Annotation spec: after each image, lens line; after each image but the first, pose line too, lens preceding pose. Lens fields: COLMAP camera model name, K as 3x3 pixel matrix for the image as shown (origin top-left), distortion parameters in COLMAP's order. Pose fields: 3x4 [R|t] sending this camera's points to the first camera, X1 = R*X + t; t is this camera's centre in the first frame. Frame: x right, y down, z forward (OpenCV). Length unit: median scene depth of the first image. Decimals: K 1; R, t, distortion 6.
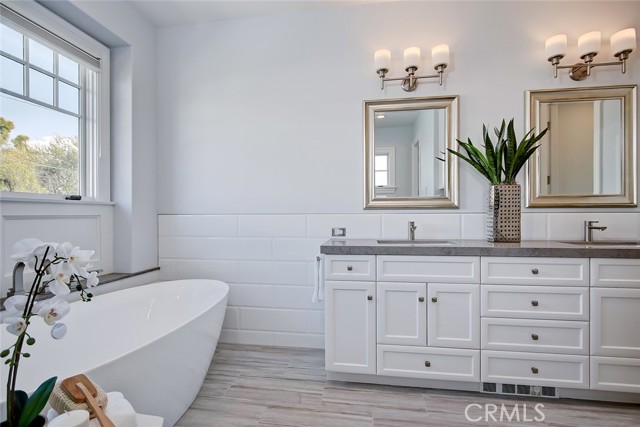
lens RADIAL K [[294.0, 0, 320.7], [0, 294.0, 217.9], [0, 0, 1]] dist [-0.016009, -0.000166]
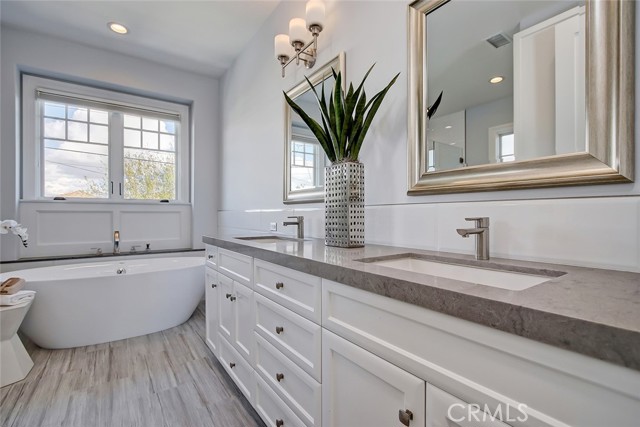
lens RADIAL K [[294.0, 0, 322.3], [0, 294.0, 216.5], [0, 0, 1]] dist [-0.016009, -0.000166]
pose [[0.708397, 0.007828, -0.705771, 1.145480], [-0.011155, 0.999938, -0.000106, 0.013678], [0.705726, 0.007948, 0.708440, 0.490329]]
